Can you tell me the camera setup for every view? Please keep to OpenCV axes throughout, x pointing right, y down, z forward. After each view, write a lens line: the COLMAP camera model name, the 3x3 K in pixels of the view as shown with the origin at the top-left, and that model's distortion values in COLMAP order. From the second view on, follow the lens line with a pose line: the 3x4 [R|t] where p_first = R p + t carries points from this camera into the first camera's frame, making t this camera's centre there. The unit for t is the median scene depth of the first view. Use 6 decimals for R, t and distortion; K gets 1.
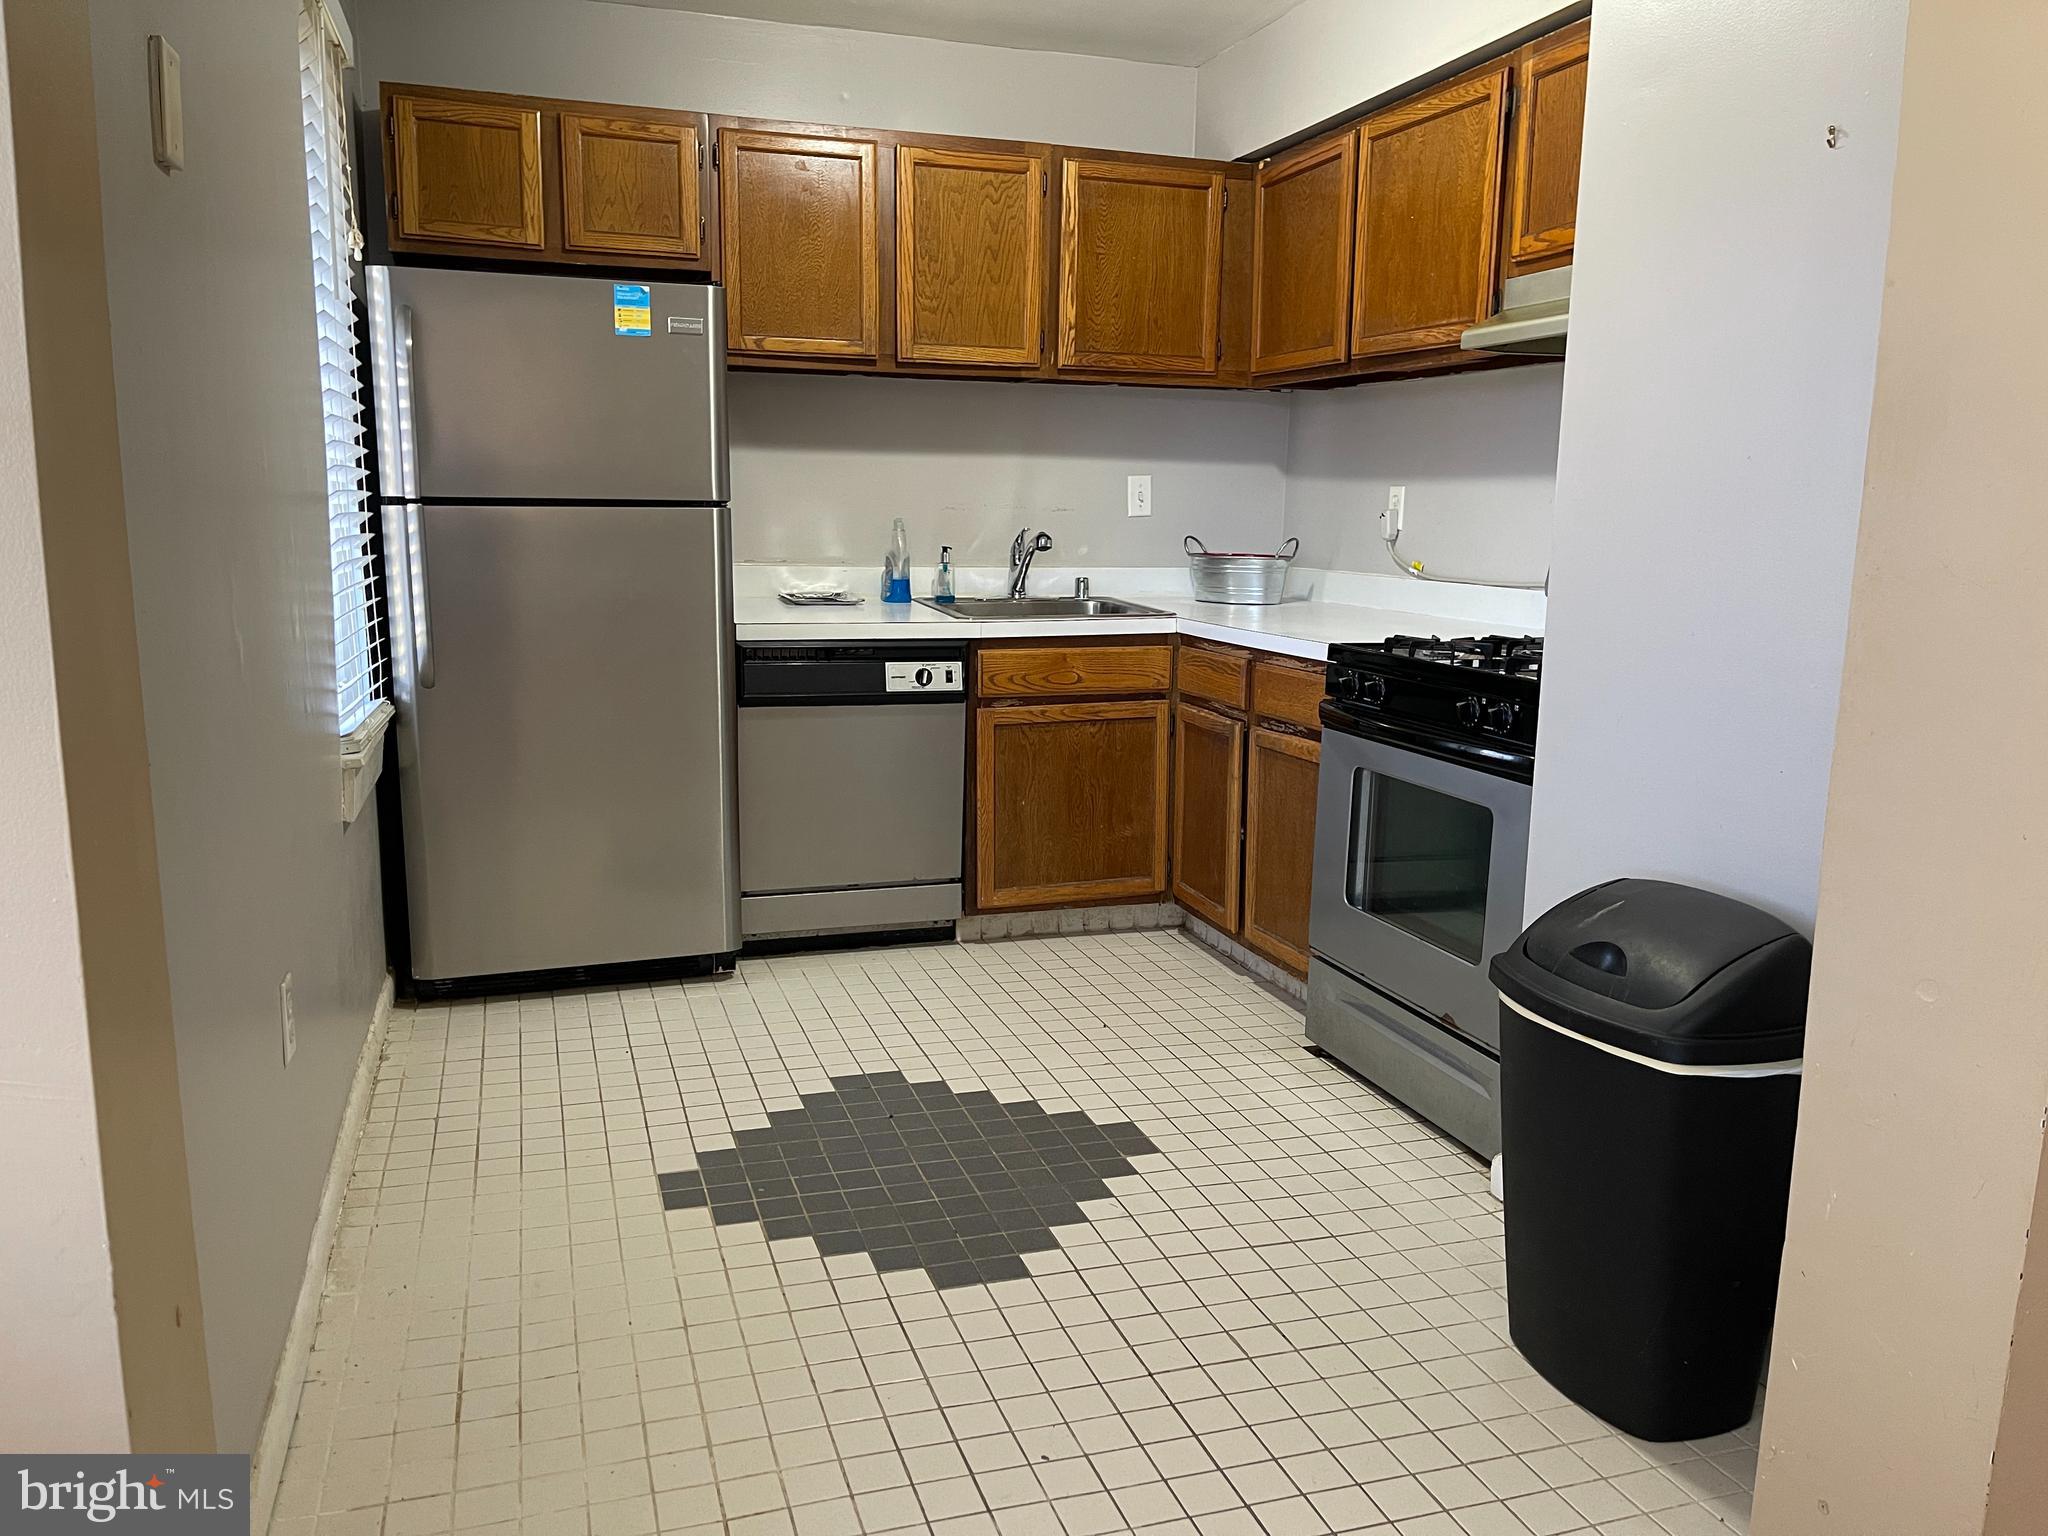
lens RADIAL K [[1551.2, 0, 1021.5], [0, 1551.2, 762.0], [0, 0, 1]] dist [0.064494, -0.081964]
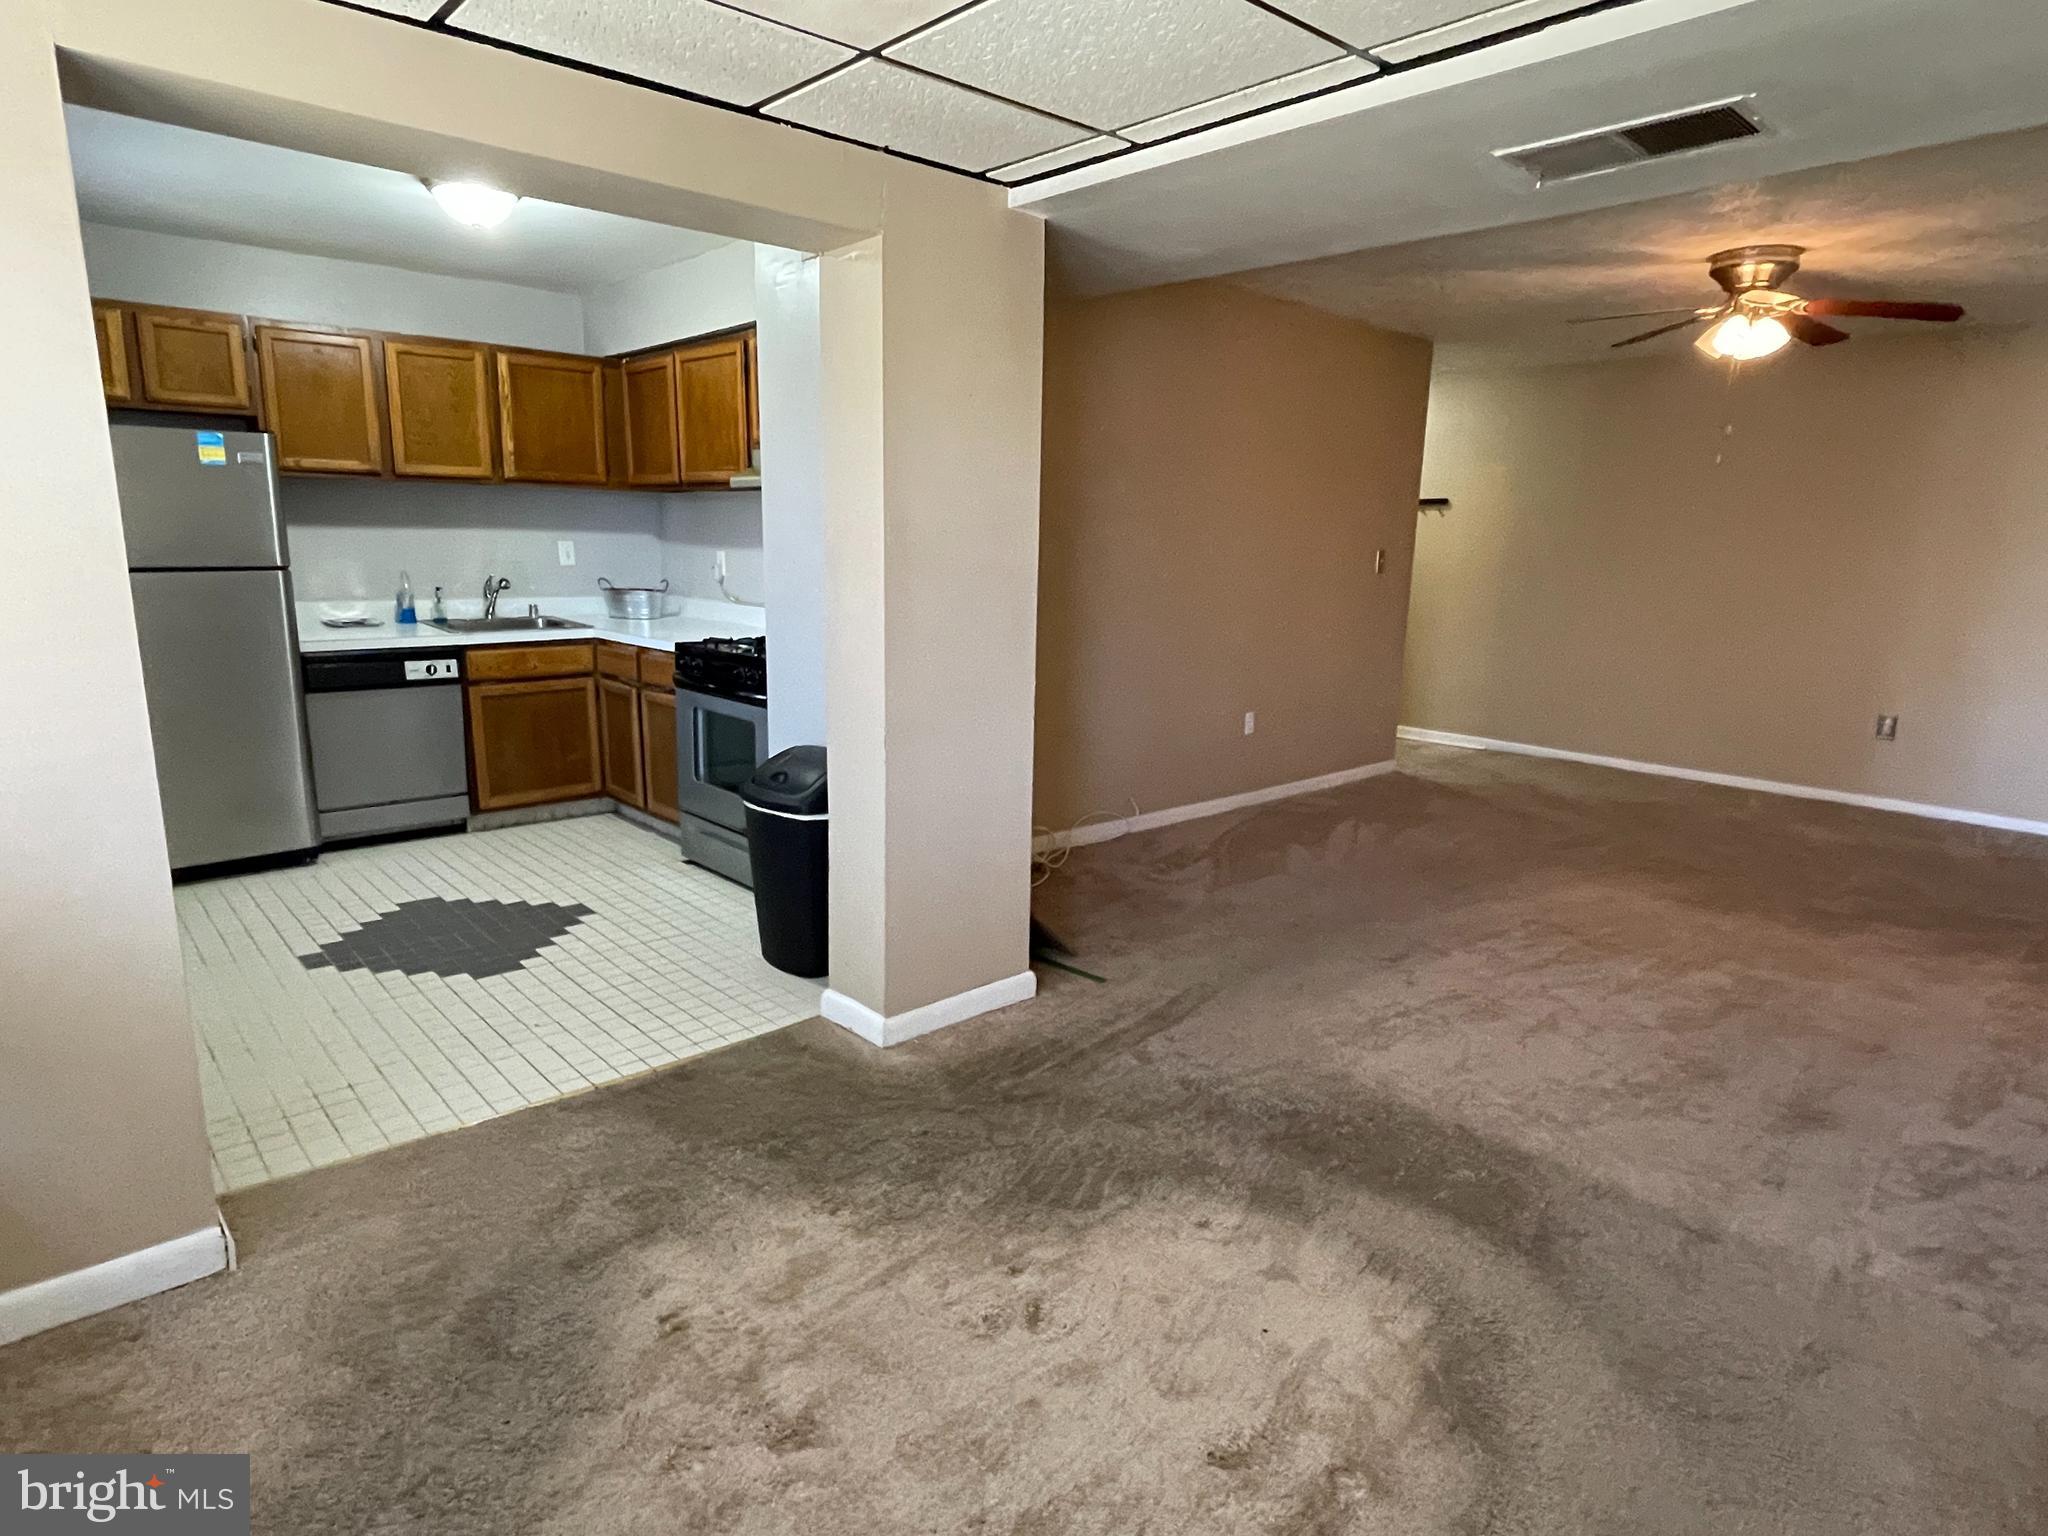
lens RADIAL K [[1153.5, 0, 1013.7], [0, 1153.5, 776.1], [0, 0, 1]] dist [-0.007211, 0.001266]
pose [[0.914313, -0.081290, 0.396767, 0.007299], [0.062305, 0.996220, 0.060530, 0.022014], [-0.400188, -0.030623, 0.915921, -0.371676]]
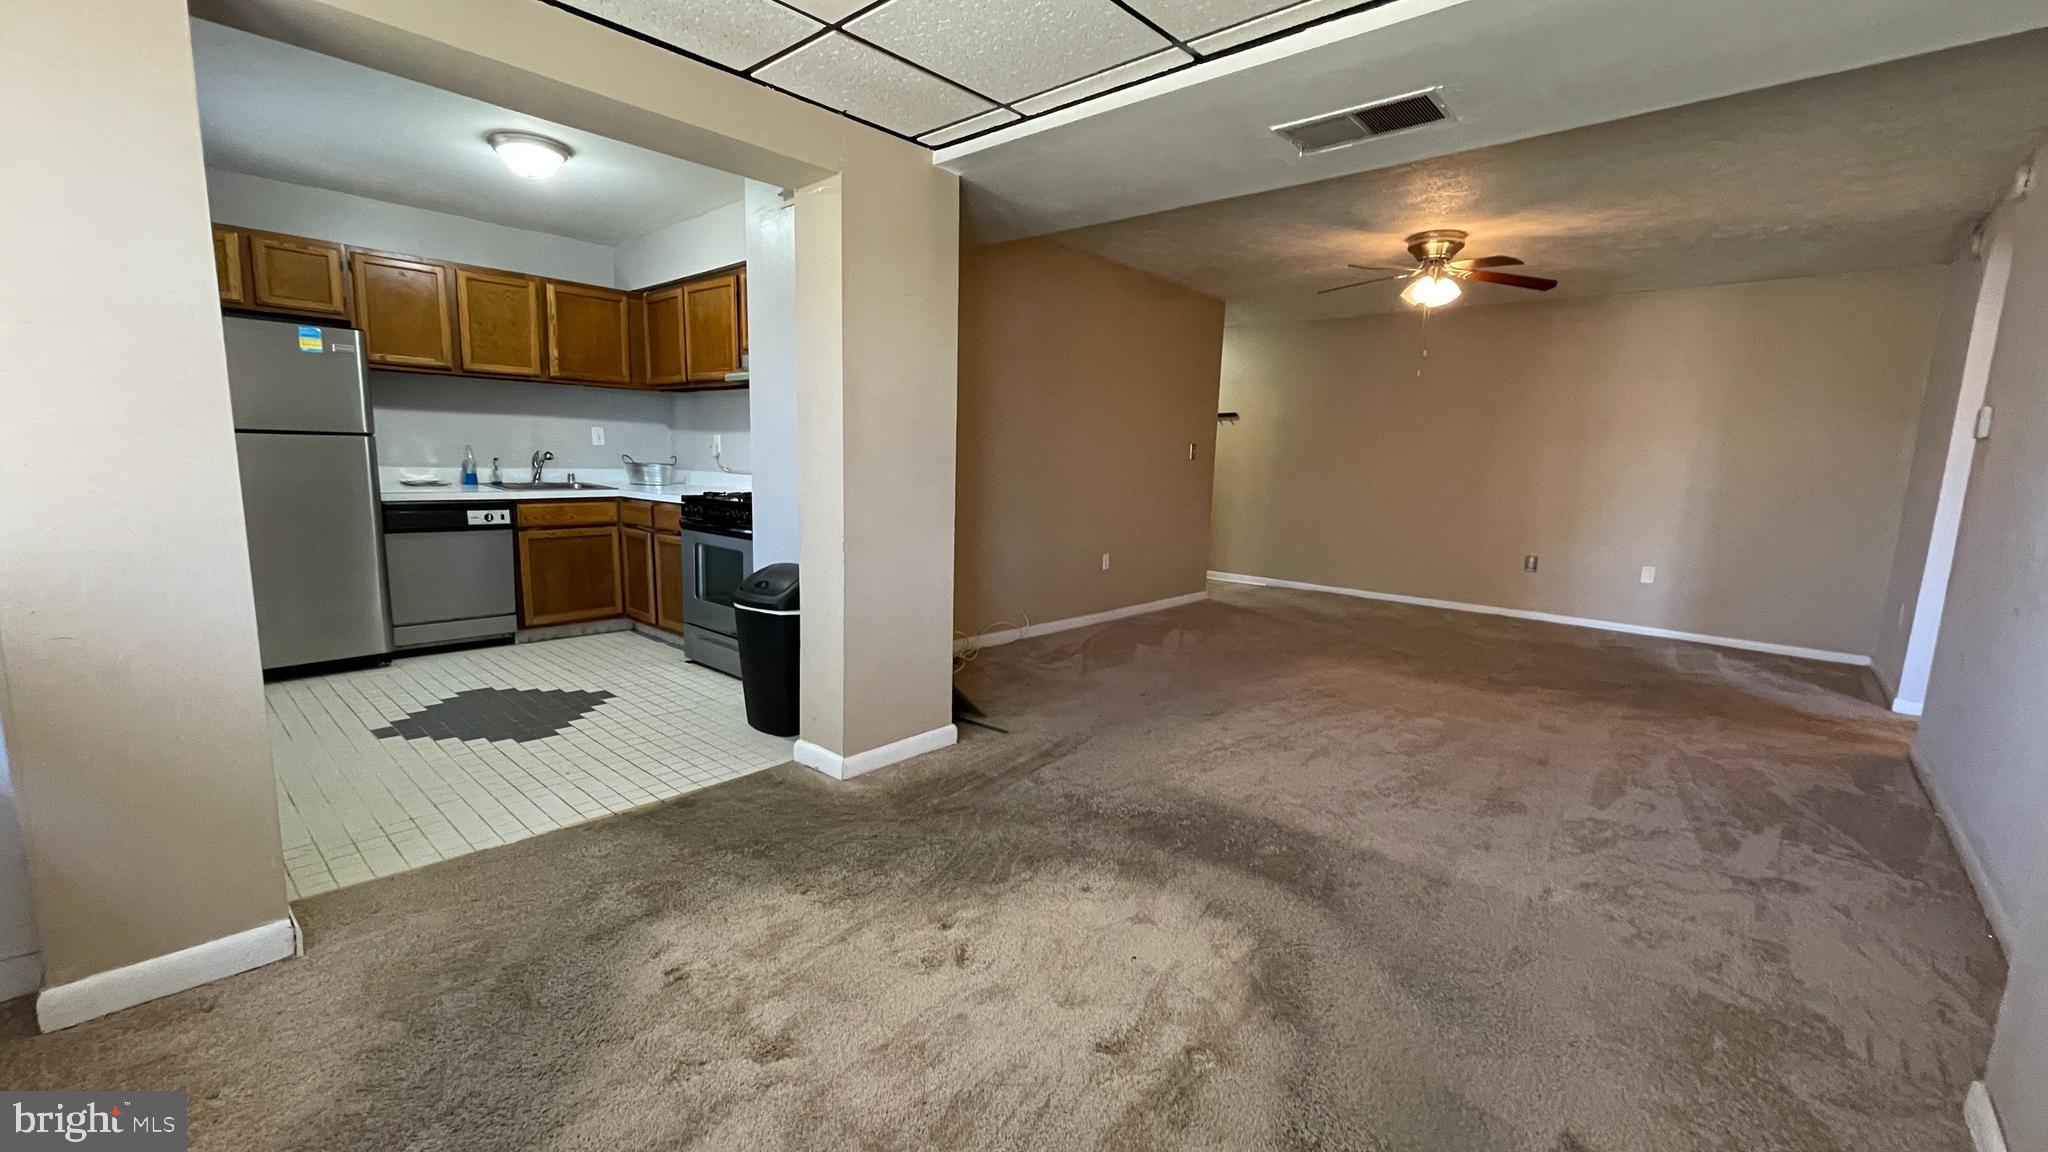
lens RADIAL K [[828.6, 0, 1017.2], [0, 828.6, 581.7], [0, 0, 1]] dist [-0.004688, 0.002203]
pose [[0.869177, -0.064621, 0.490260, 0.005231], [0.068525, 0.997599, 0.010006, 0.073234], [-0.489730, 0.024898, 0.871519, -0.355224]]
